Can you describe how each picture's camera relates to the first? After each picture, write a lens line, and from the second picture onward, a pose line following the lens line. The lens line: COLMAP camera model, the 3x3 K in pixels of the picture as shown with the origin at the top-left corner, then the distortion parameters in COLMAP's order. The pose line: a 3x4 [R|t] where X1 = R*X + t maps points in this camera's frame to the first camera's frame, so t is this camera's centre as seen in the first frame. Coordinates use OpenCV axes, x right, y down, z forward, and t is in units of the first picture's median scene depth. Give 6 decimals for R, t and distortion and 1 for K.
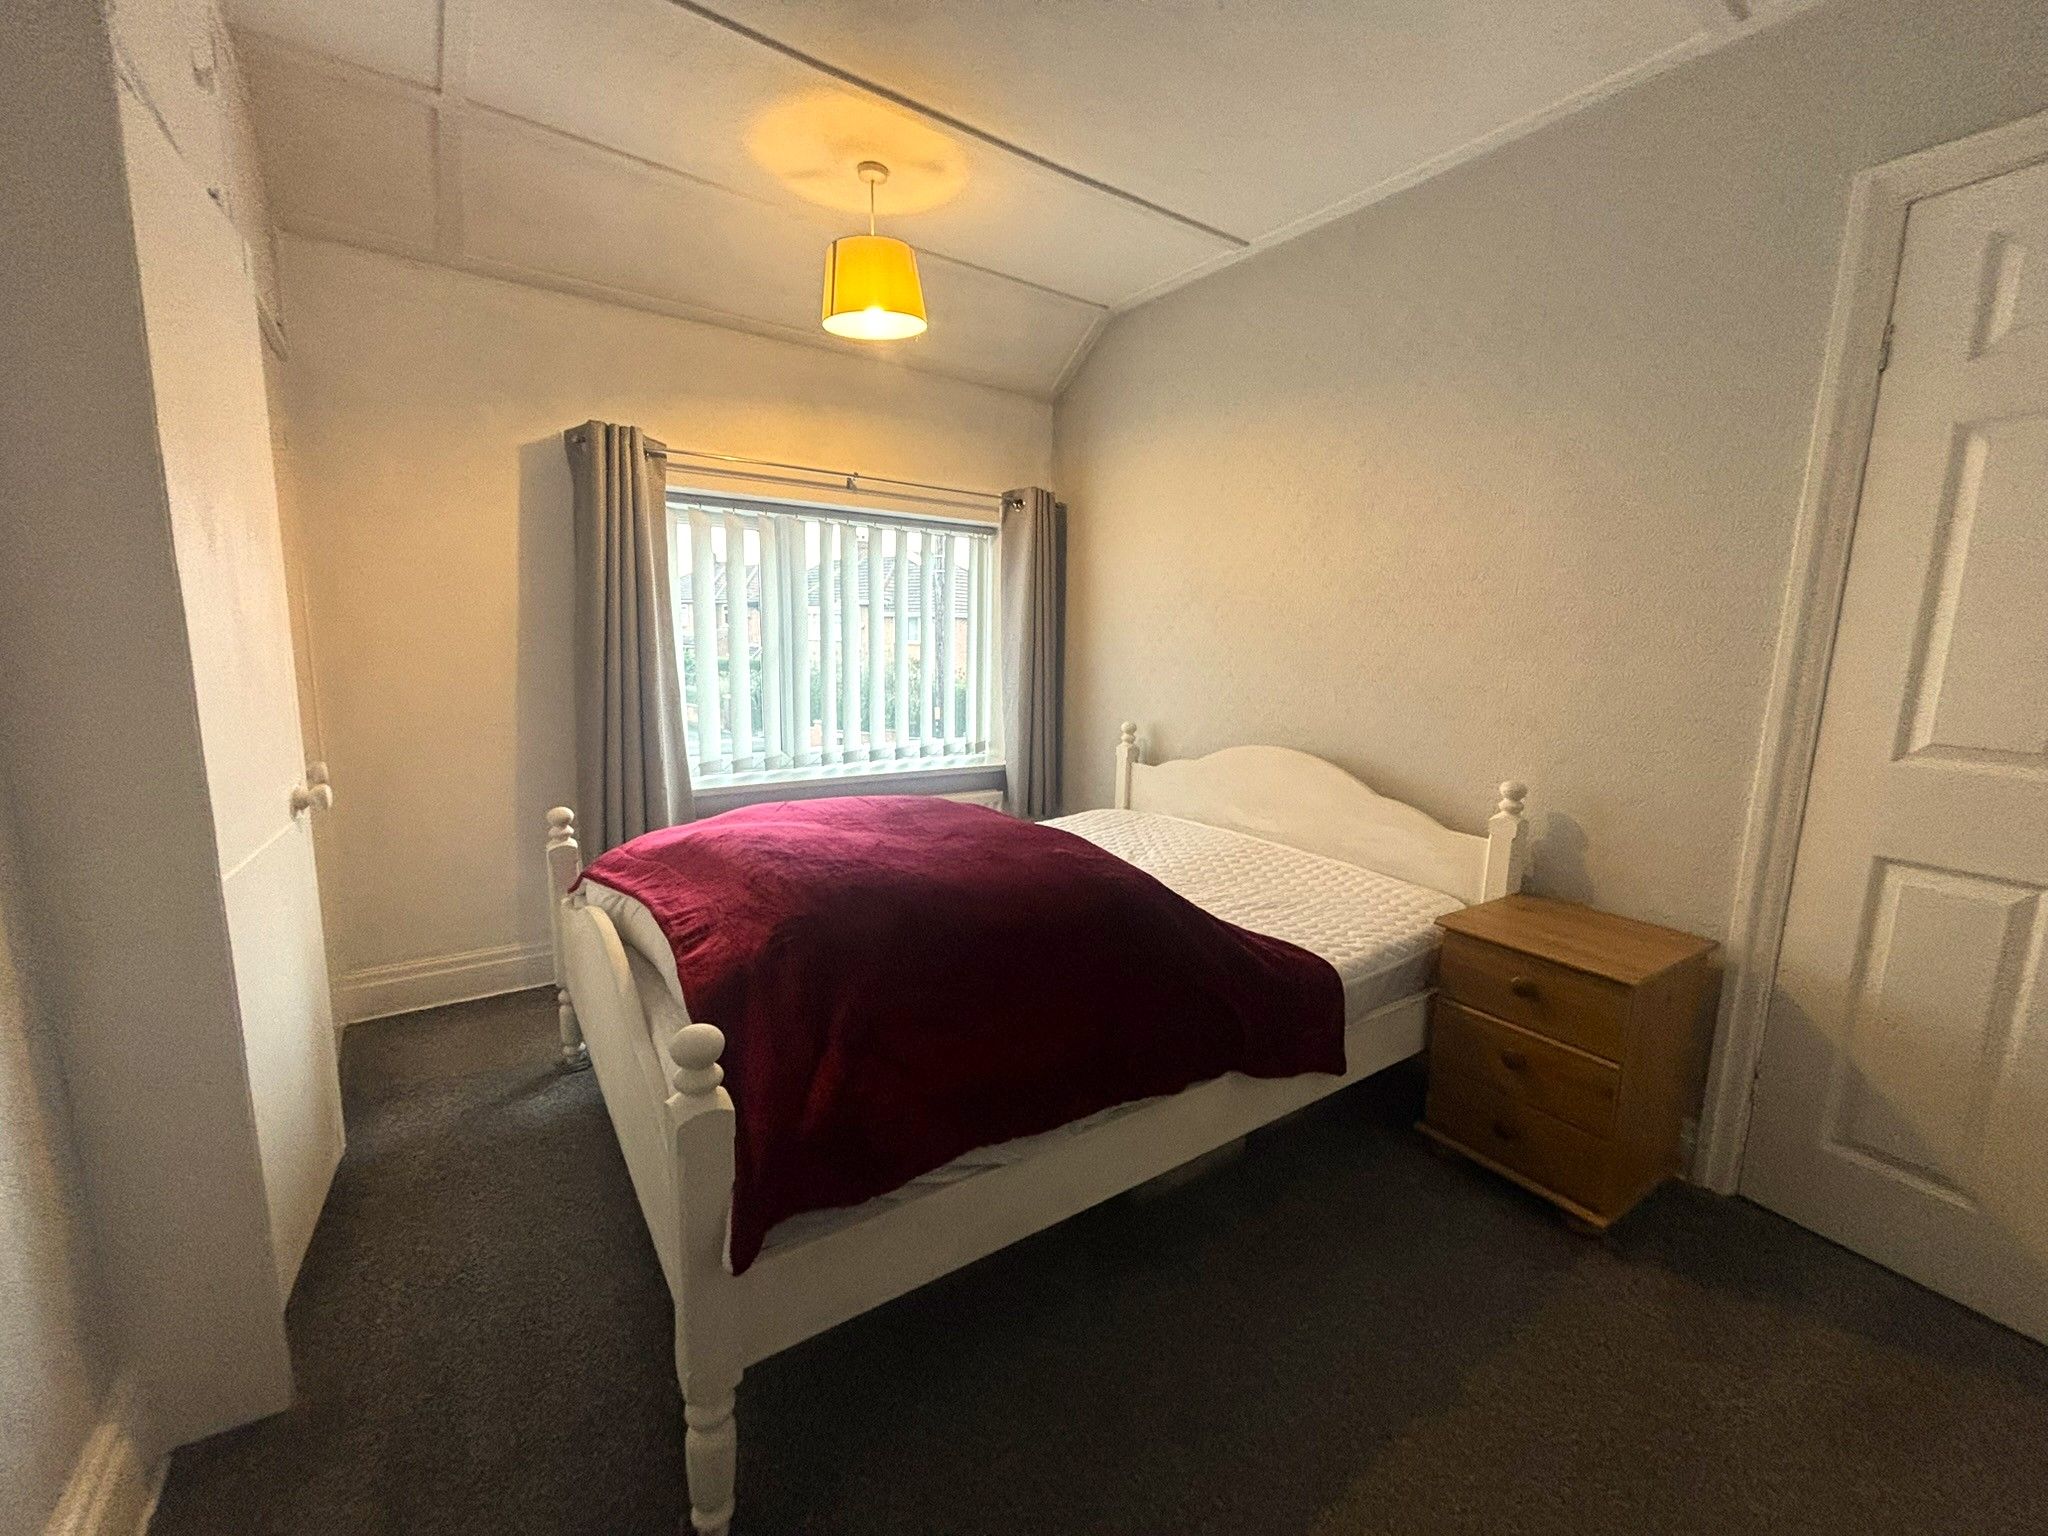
lens RADIAL K [[829.7, 0, 1021.5], [0, 829.7, 767.6], [0, 0, 1]] dist [-0.000972, 0.000241]
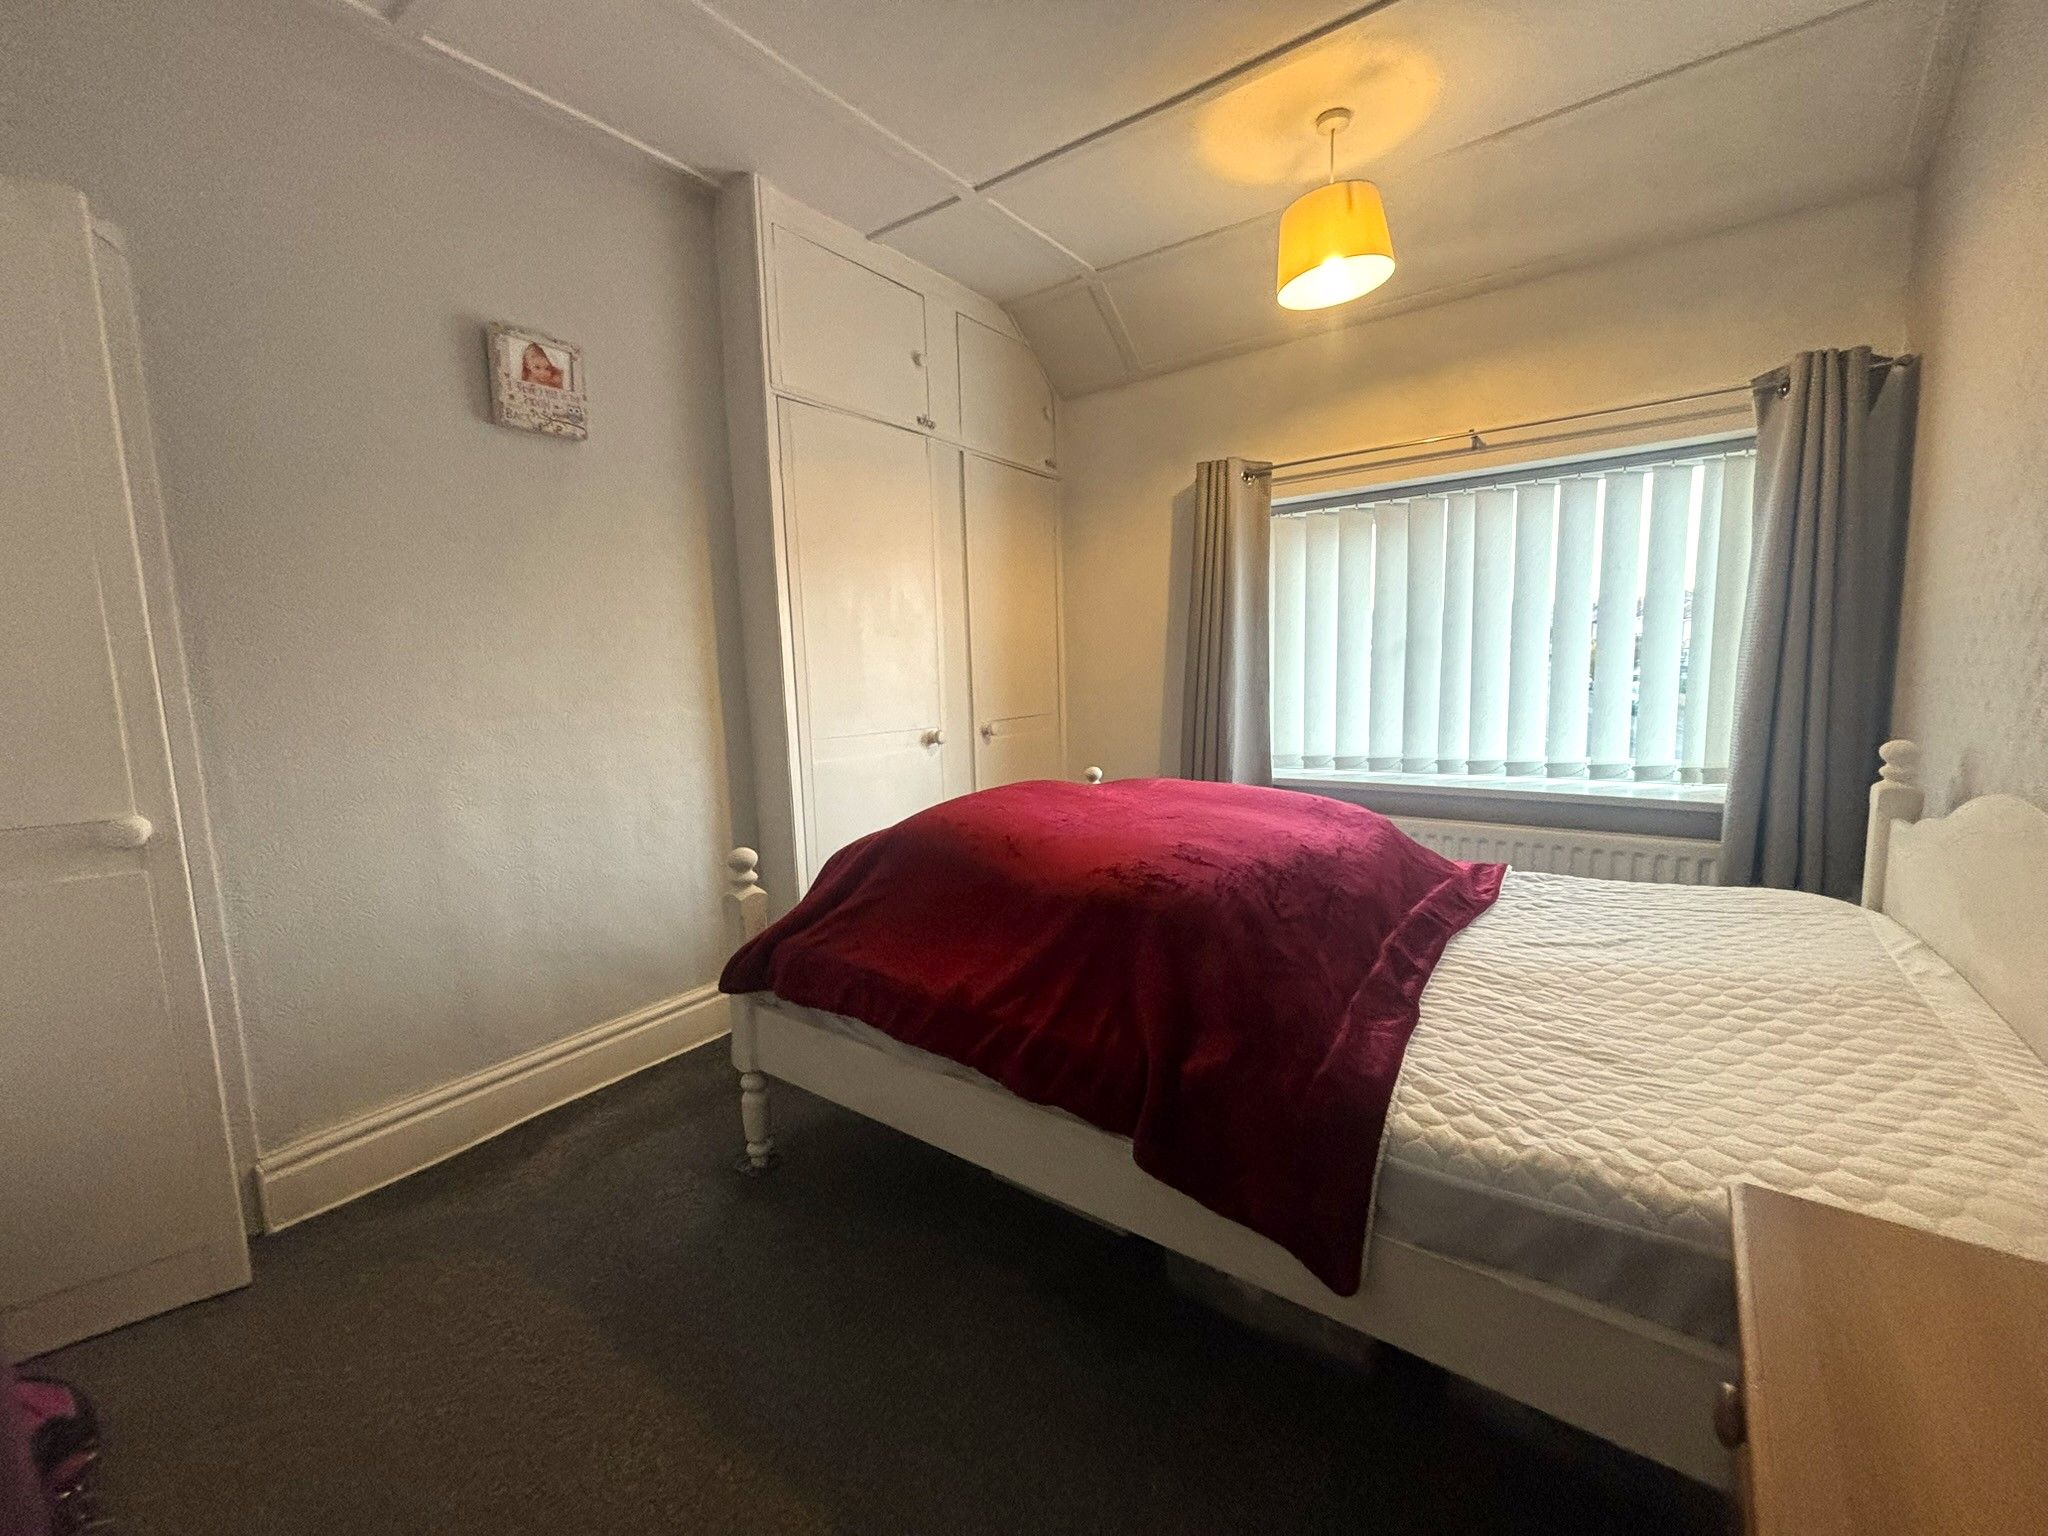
lens RADIAL K [[829.7, 0, 1020.1], [0, 829.7, 768.5], [0, 0, 1]] dist [-0.000972, 0.000241]
pose [[0.327308, 0.079721, -0.941549, 0.625604], [-0.104007, 0.993420, 0.047957, -0.006536], [0.939176, 0.082231, 0.333446, 0.415714]]
